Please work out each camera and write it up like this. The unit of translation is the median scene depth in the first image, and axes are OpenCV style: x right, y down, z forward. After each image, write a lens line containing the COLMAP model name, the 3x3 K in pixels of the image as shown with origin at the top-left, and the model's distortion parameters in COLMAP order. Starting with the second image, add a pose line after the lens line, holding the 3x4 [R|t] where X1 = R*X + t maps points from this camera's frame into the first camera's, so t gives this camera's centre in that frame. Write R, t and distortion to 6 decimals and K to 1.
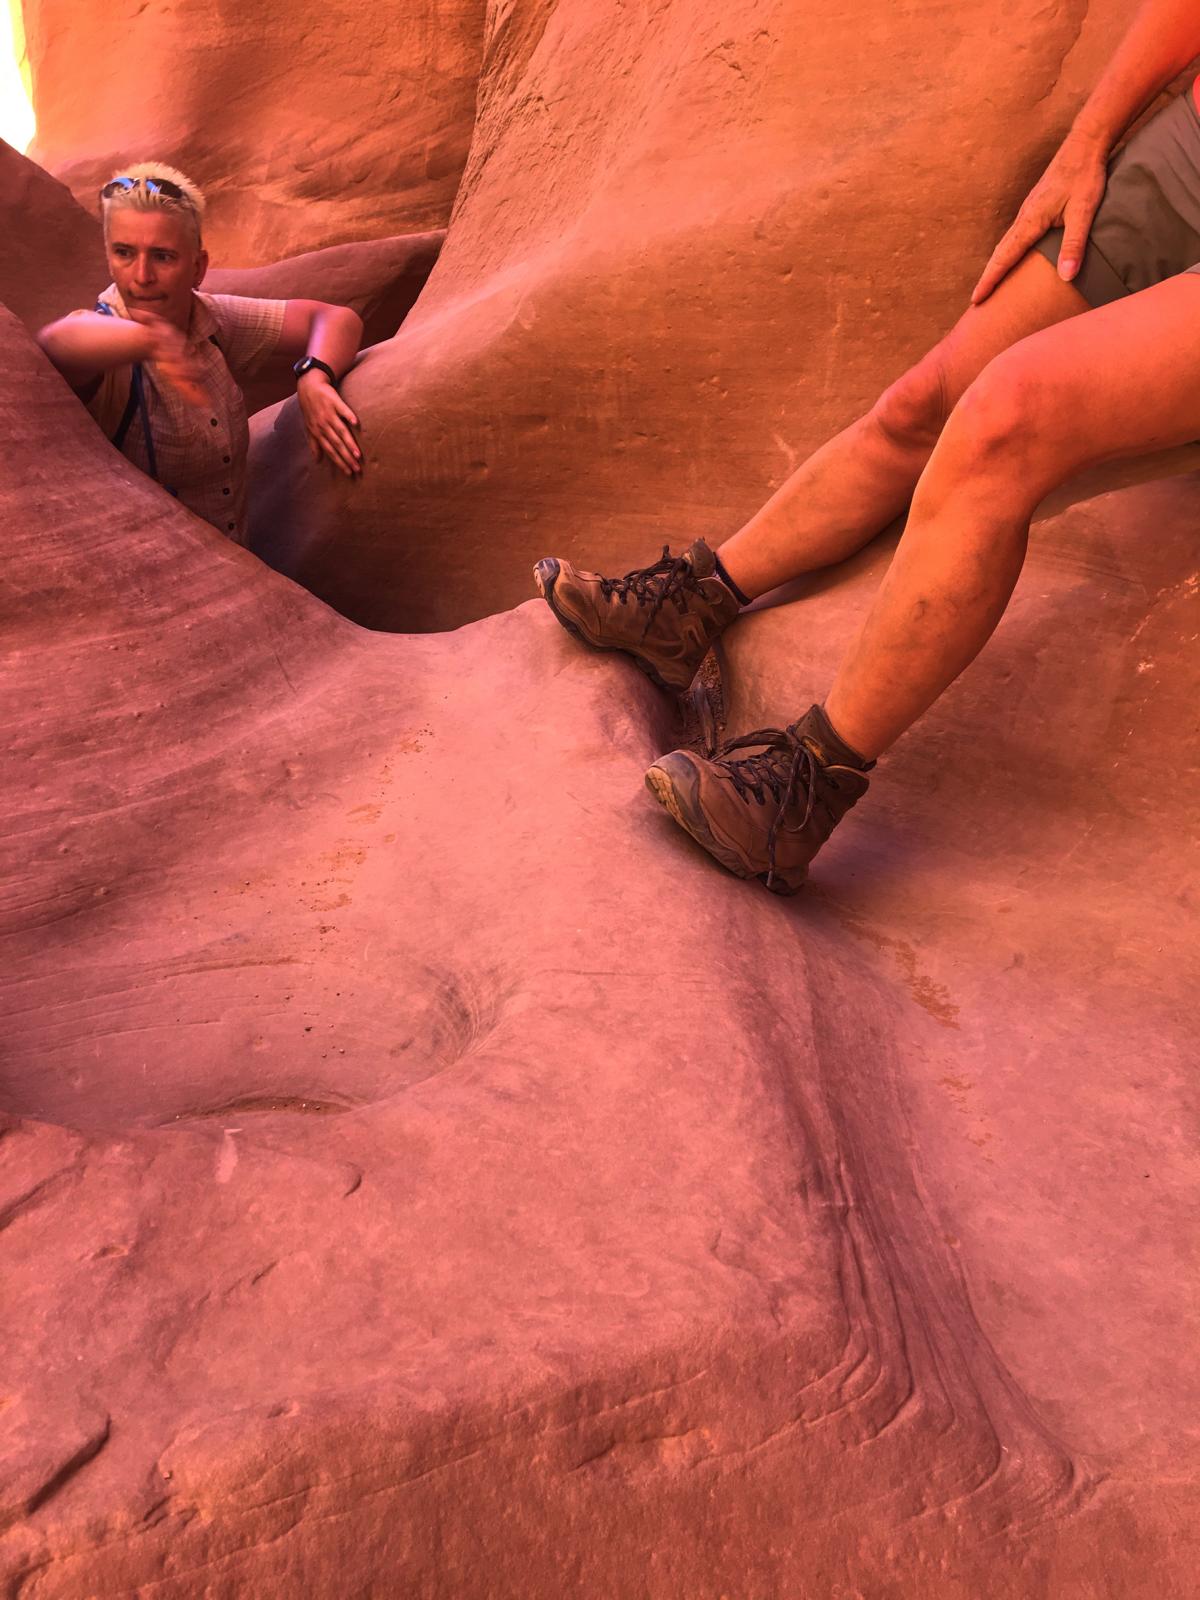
lens RADIAL K [[1350.9, 0, 600.0], [0, 1350.9, 800.0], [0, 0, 1]] dist [0.090808, -0.143541]
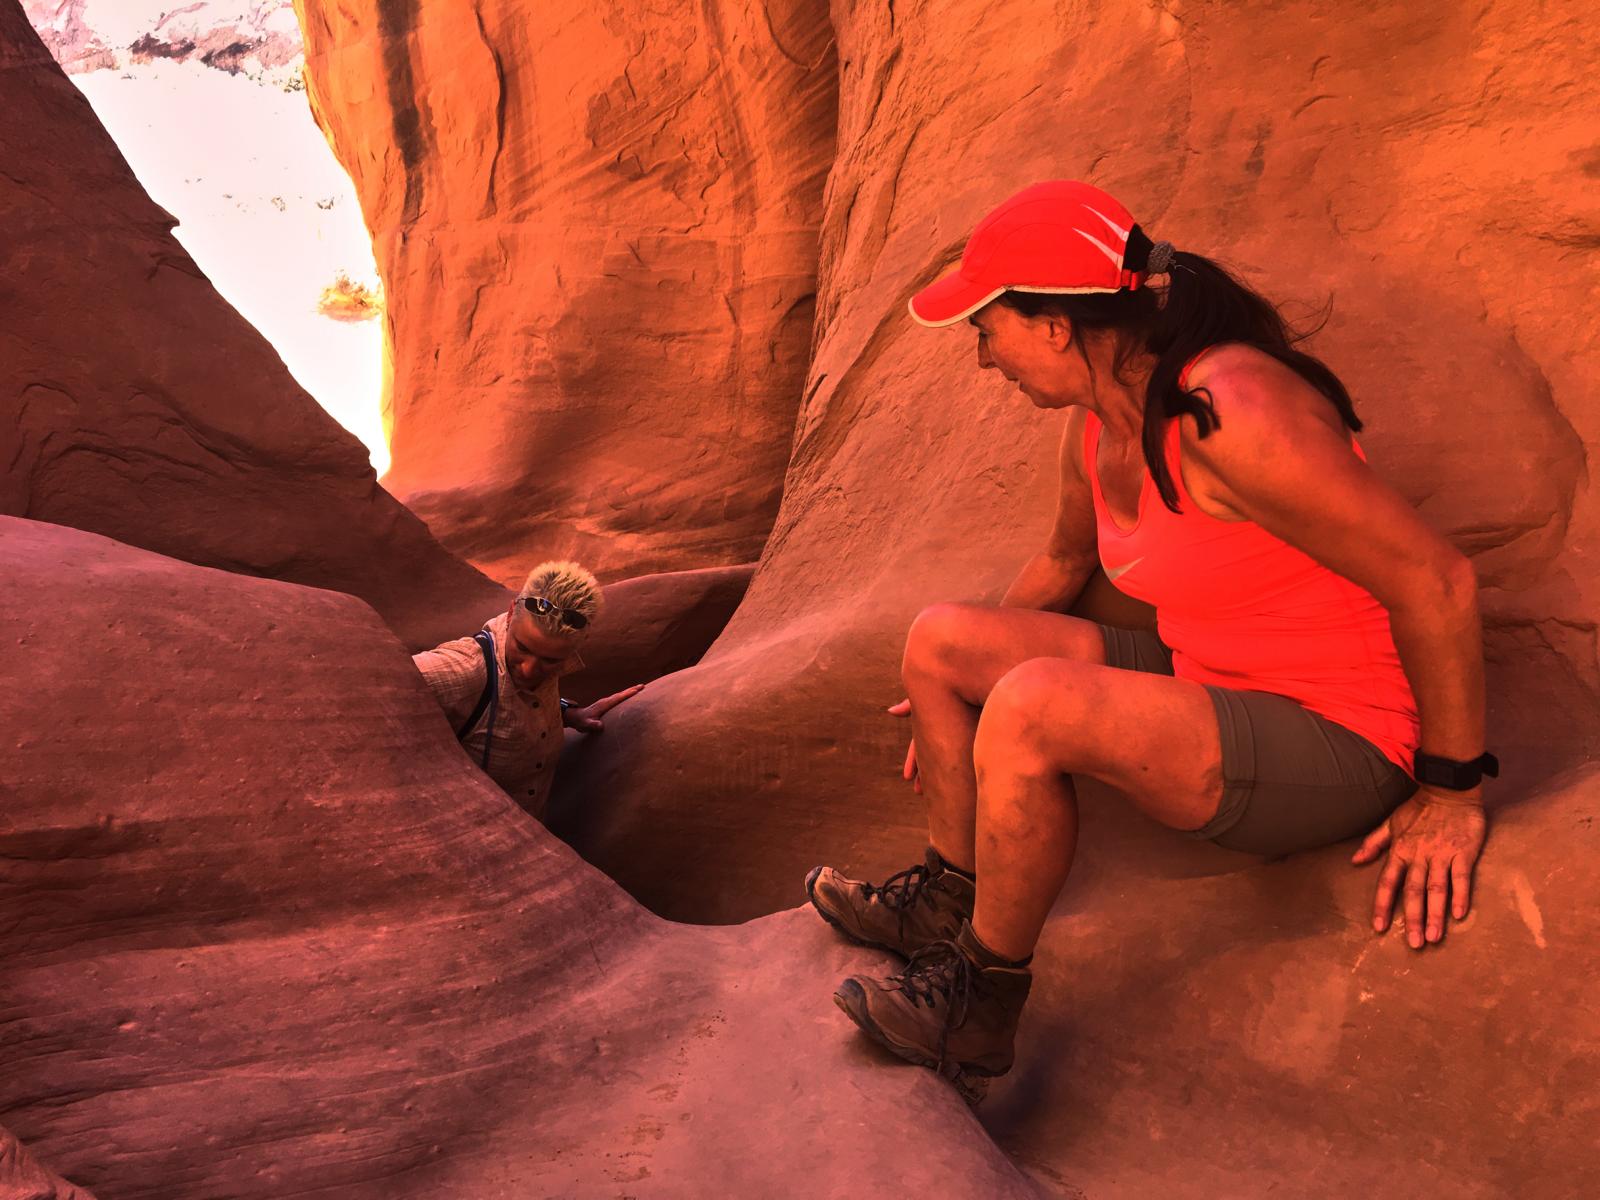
lens RADIAL K [[1350.9, 0, 800.0], [0, 1350.9, 600.0], [0, 0, 1]] dist [0.090808, -0.143541]
pose [[0.997881, 0.041806, -0.049849, -0.020218], [-0.056748, 0.934029, -0.352661, 0.017648], [0.031817, 0.354743, 0.934422, -0.144175]]
